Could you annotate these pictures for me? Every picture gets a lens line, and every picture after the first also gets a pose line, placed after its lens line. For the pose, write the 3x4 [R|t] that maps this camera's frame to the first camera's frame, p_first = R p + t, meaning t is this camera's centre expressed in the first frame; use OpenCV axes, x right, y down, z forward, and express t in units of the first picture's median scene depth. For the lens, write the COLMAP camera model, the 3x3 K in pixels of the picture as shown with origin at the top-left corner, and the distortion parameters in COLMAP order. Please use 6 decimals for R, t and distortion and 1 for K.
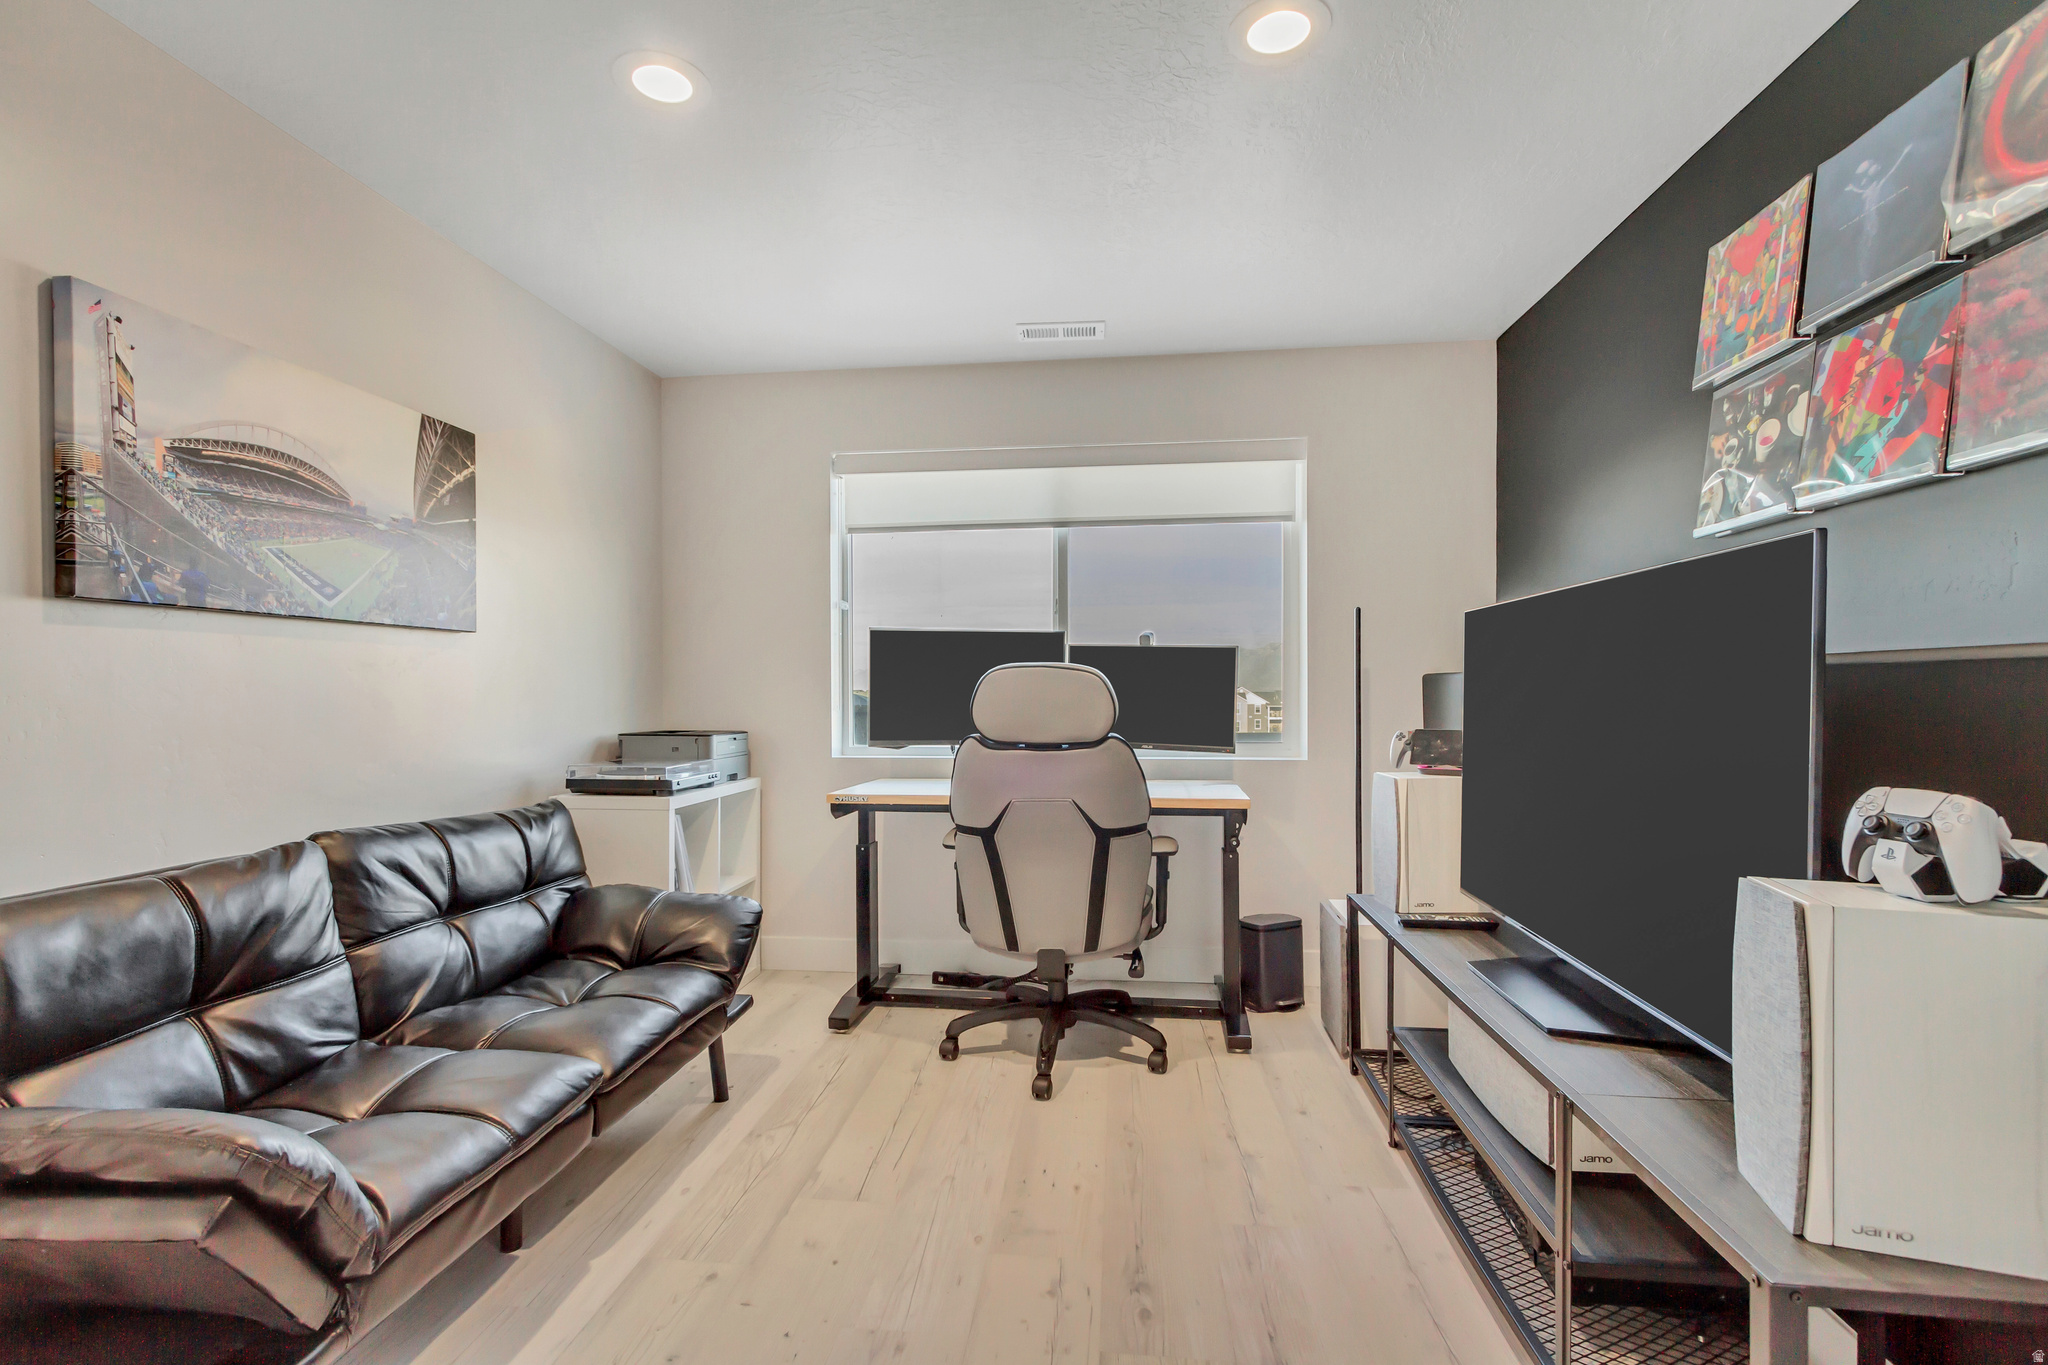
lens RADIAL K [[941.8, 0, 1013.3], [0, 941.8, 690.2], [0, 0, 1]] dist [0.008124, -0.000699]
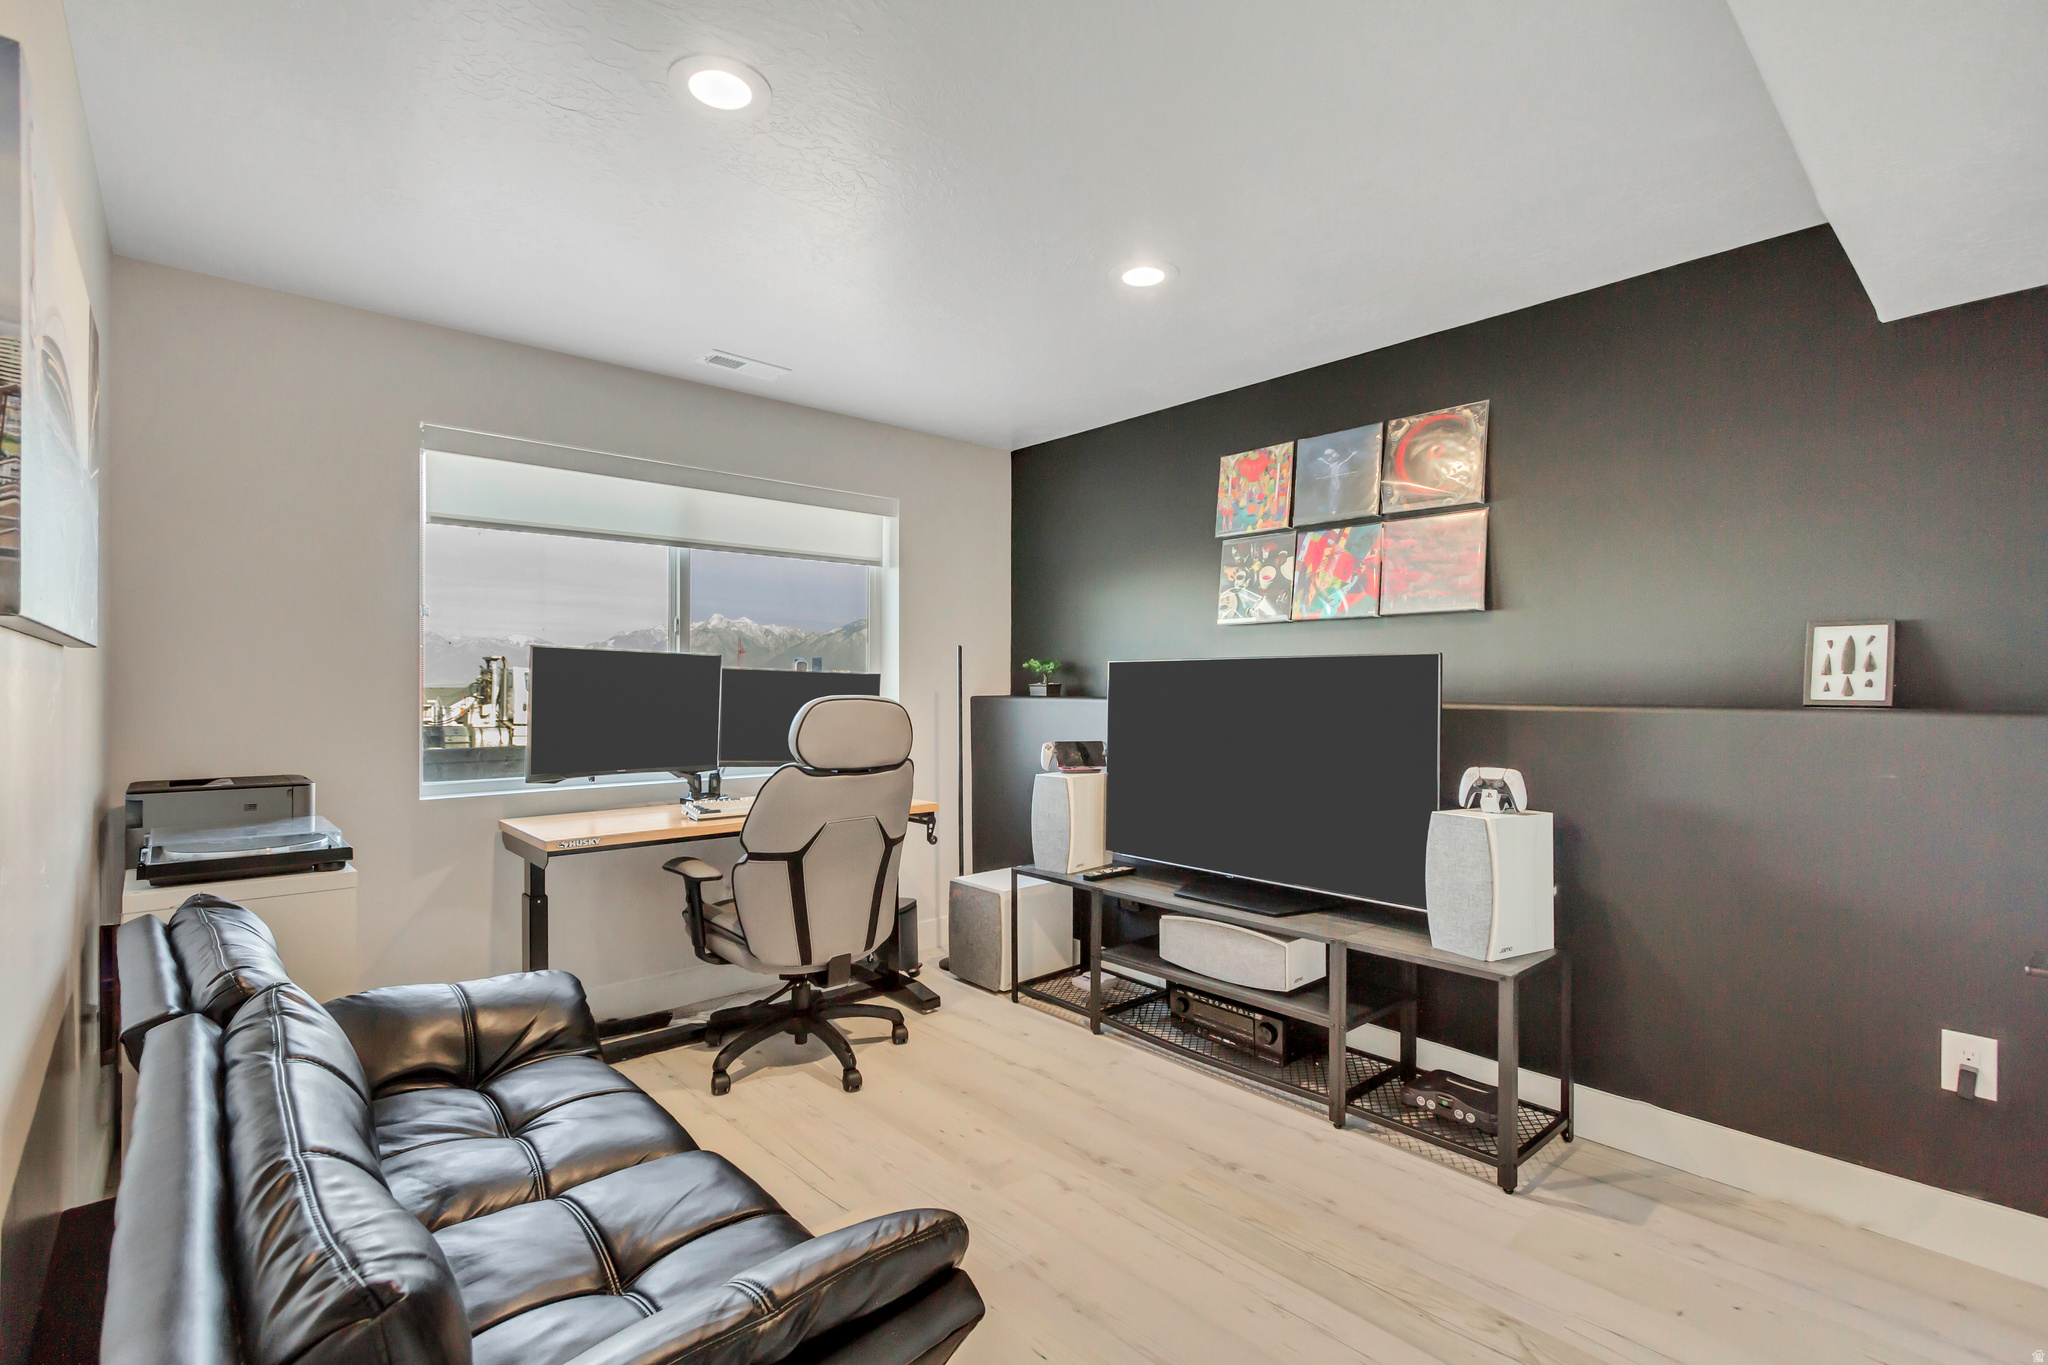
lens RADIAL K [[941.8, 0, 1008.8], [0, 941.8, 687.3], [0, 0, 1]] dist [0.008124, -0.000699]
pose [[0.664573, 0.004572, 0.747209, -0.853121], [-0.003321, 0.999989, -0.003165, -0.044848], [-0.747216, -0.000378, 0.664581, 0.164911]]
